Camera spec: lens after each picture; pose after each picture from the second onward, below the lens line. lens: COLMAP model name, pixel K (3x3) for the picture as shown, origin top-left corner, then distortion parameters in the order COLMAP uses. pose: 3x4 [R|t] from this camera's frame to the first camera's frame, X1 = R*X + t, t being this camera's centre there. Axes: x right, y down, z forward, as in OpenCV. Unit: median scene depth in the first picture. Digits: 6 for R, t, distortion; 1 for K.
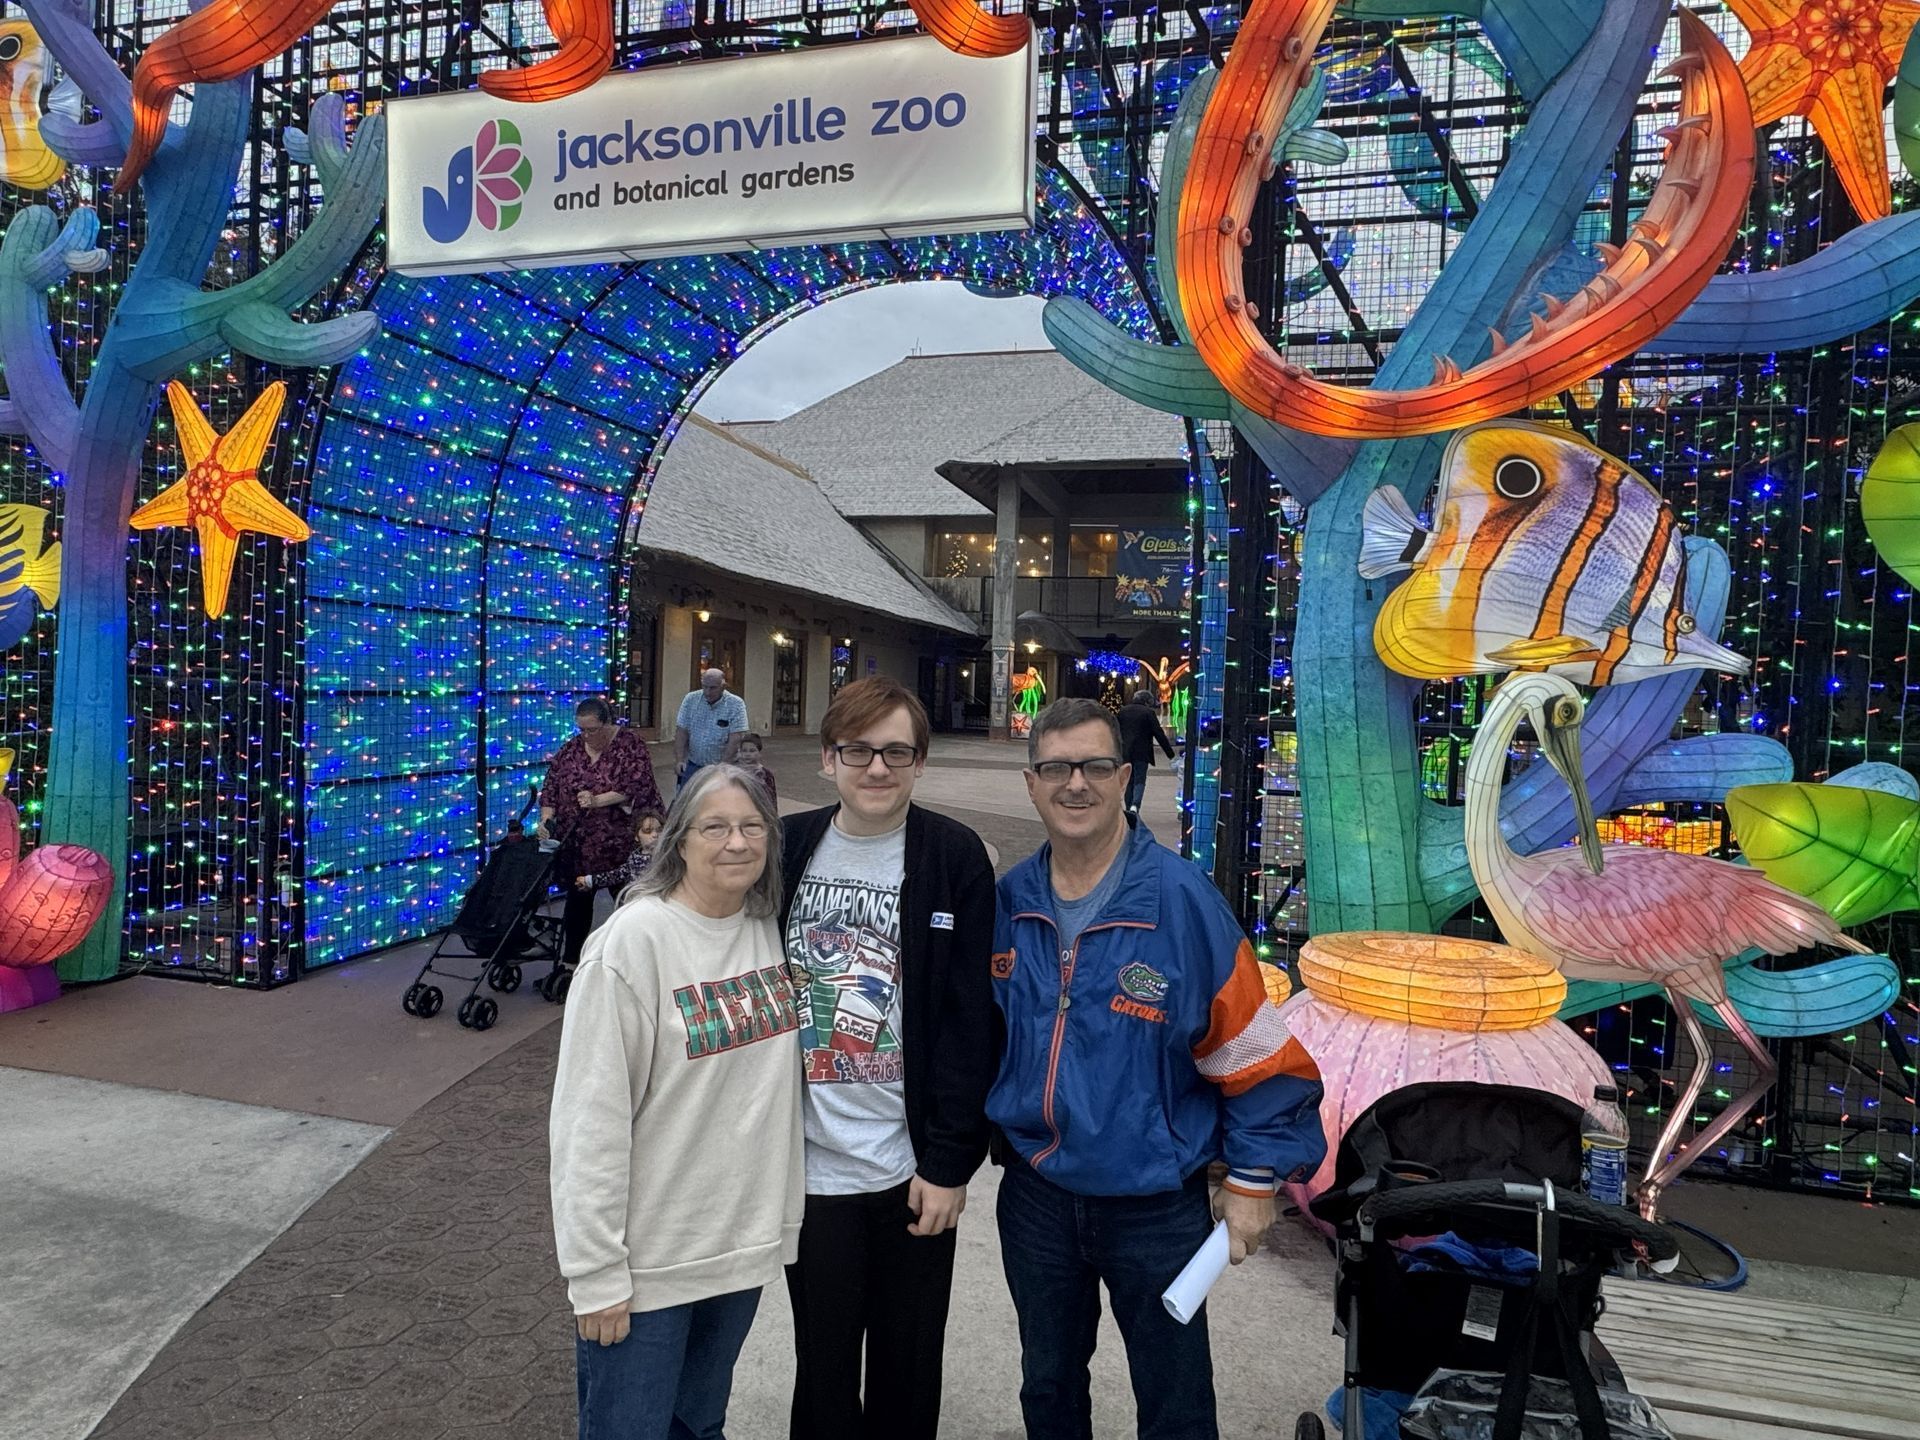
lens RADIAL K [[1207.5, 0, 961.4], [0, 1207.5, 728.8], [0, 0, 1]] dist [-0.021994, 0.014364]
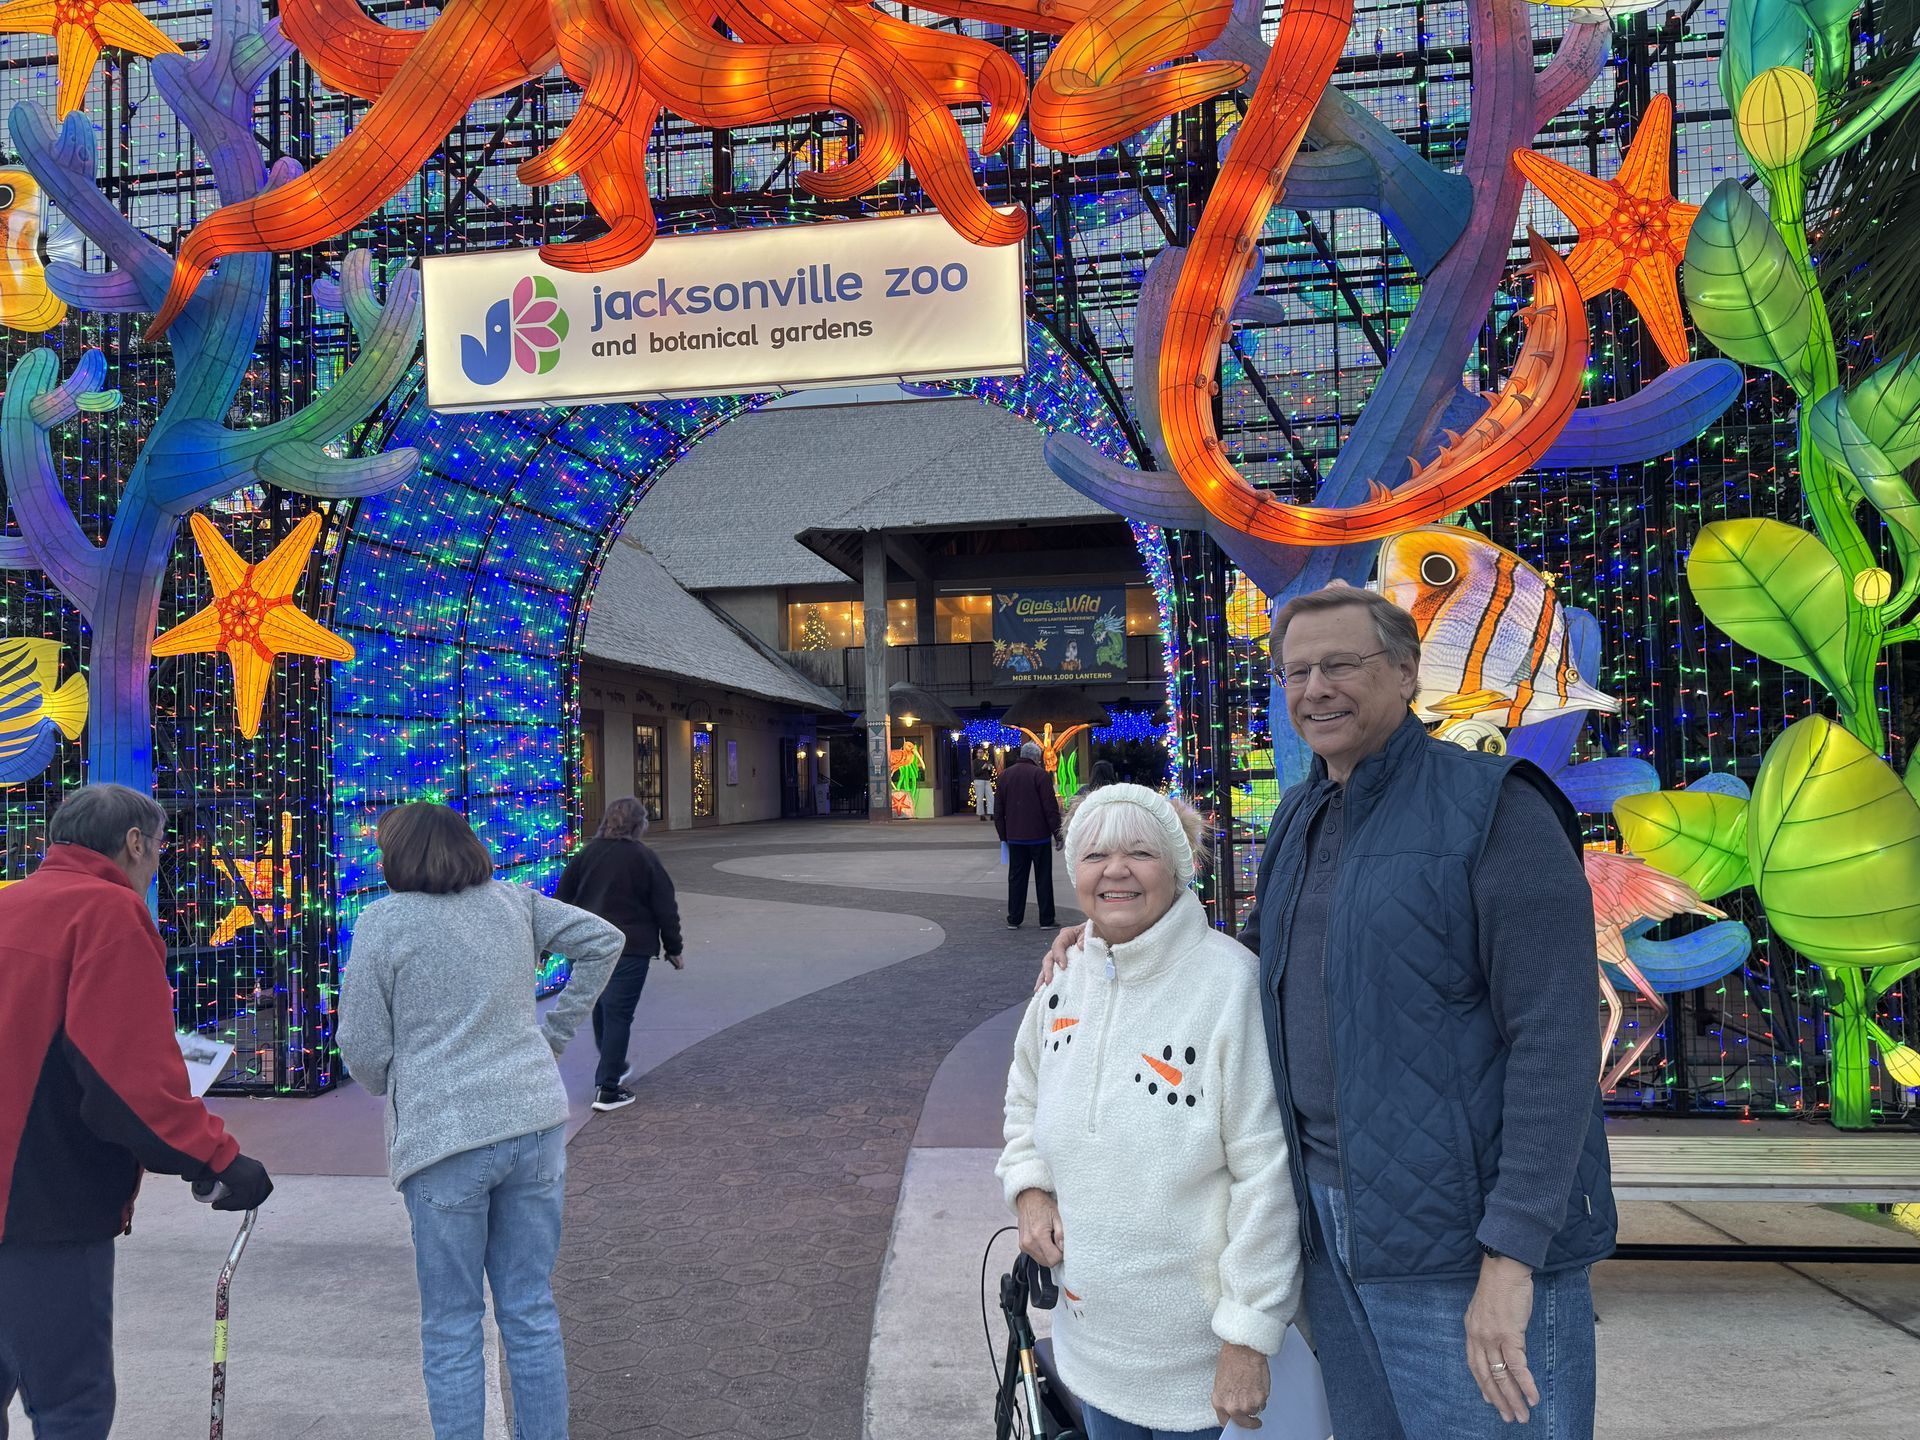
lens RADIAL K [[1370.3, 0, 968.5], [0, 1370.3, 730.1], [0, 0, 1]] dist [0.025543, -0.032561]
pose [[0.989465, -0.057624, 0.132813, -0.189649], [0.065453, 0.996319, -0.055353, 0.008614], [-0.129135, 0.063463, 0.989594, -0.300725]]
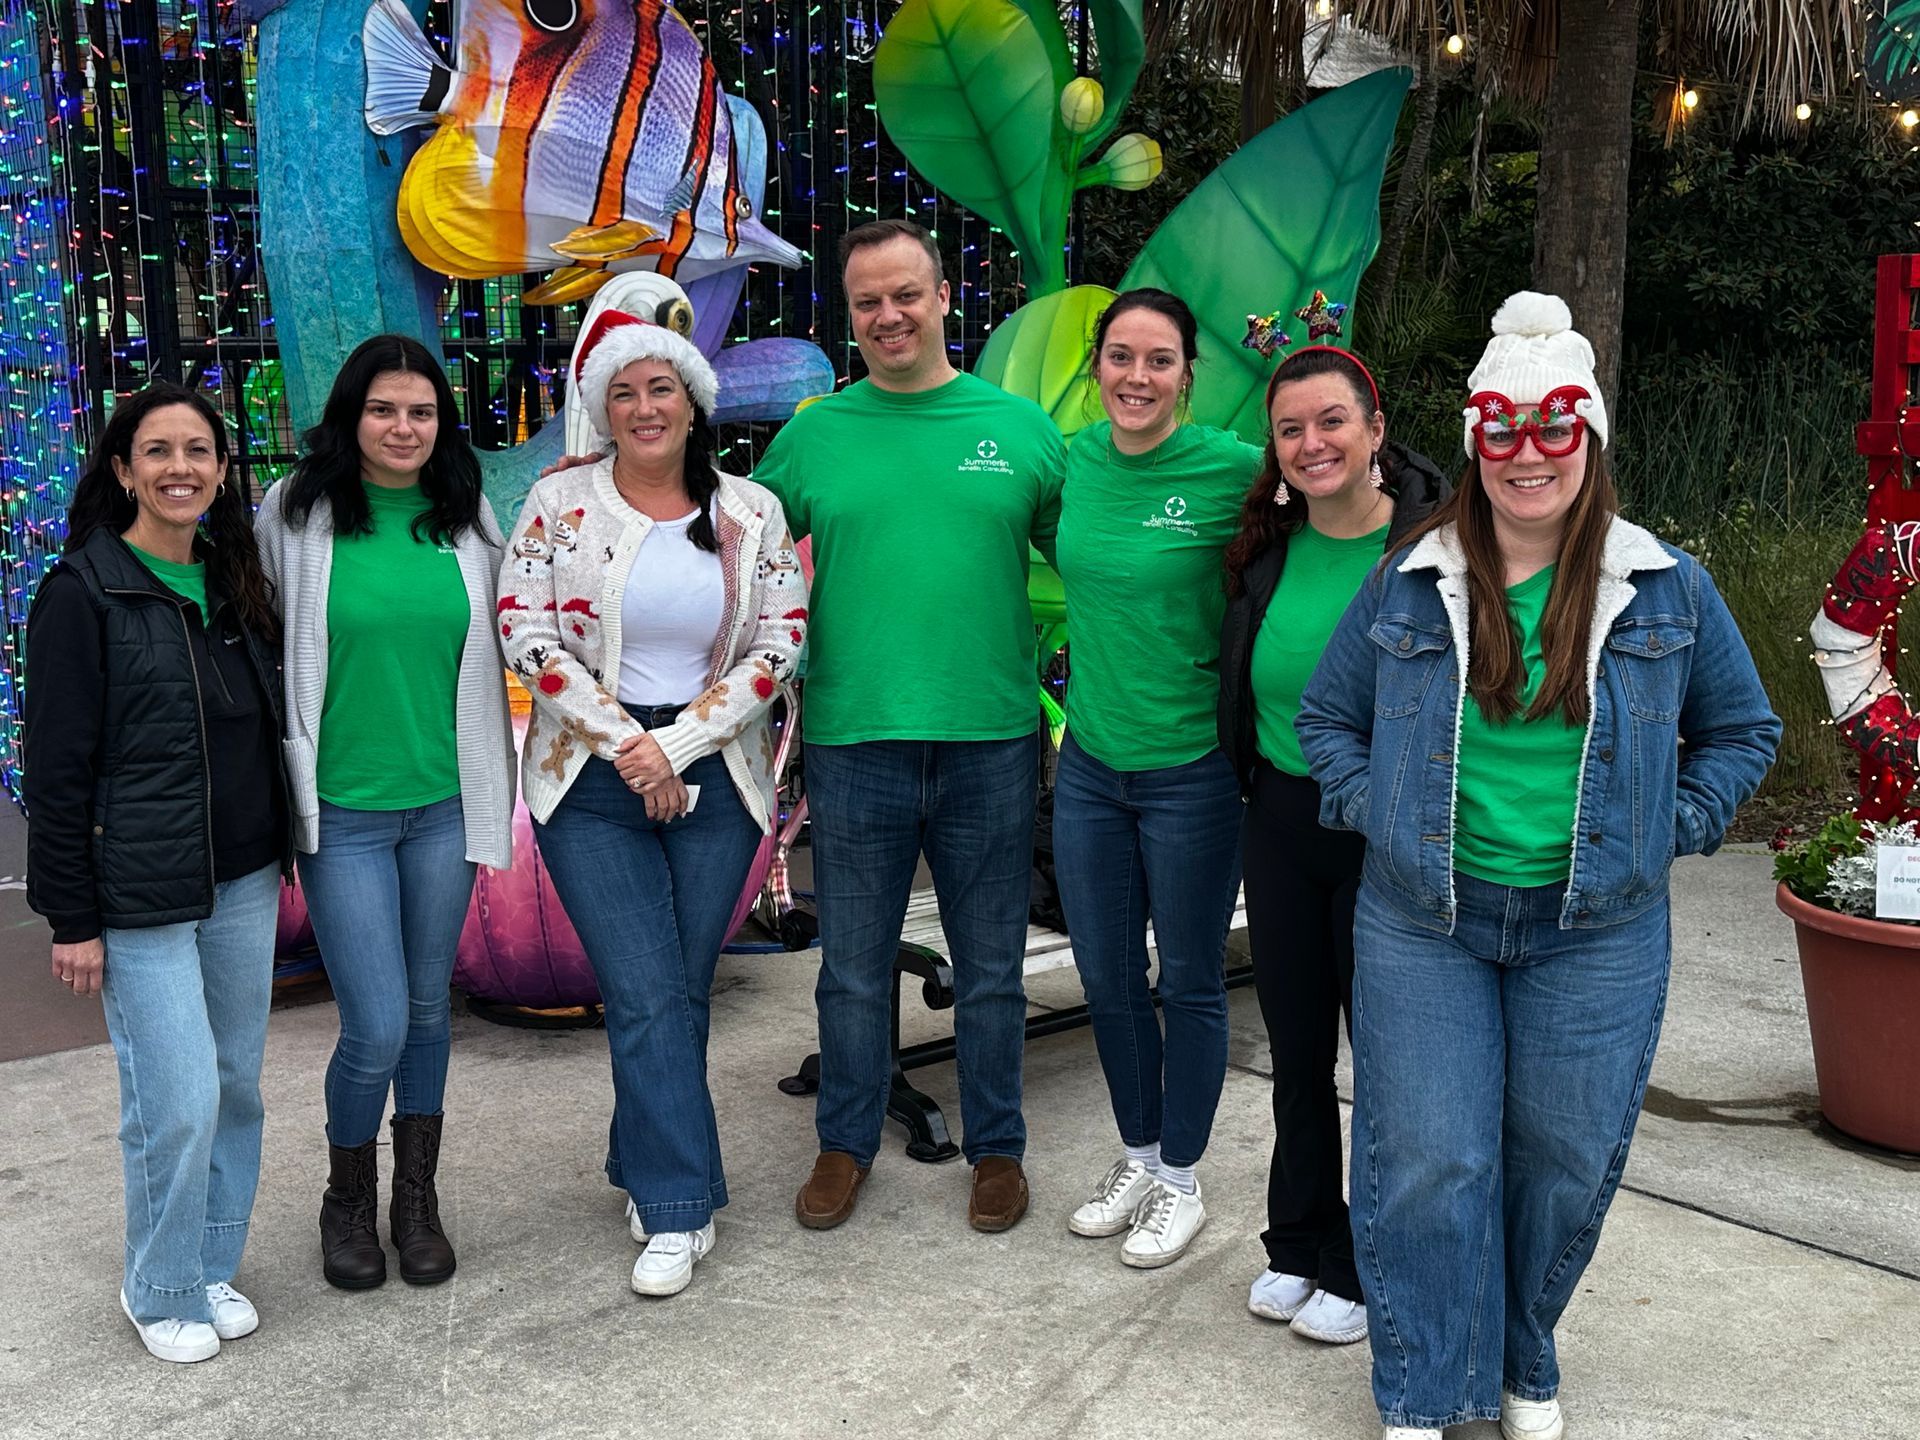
lens RADIAL K [[2073.2, 0, 910.9], [0, 2073.2, 764.7], [0, 0, 1]] dist [0.080468, 0.000000]
pose [[0.670502, -0.188103, 0.717666, -0.336552], [0.046814, 0.976124, 0.212108, -0.007642], [-0.740429, -0.108623, 0.663299, -0.079229]]
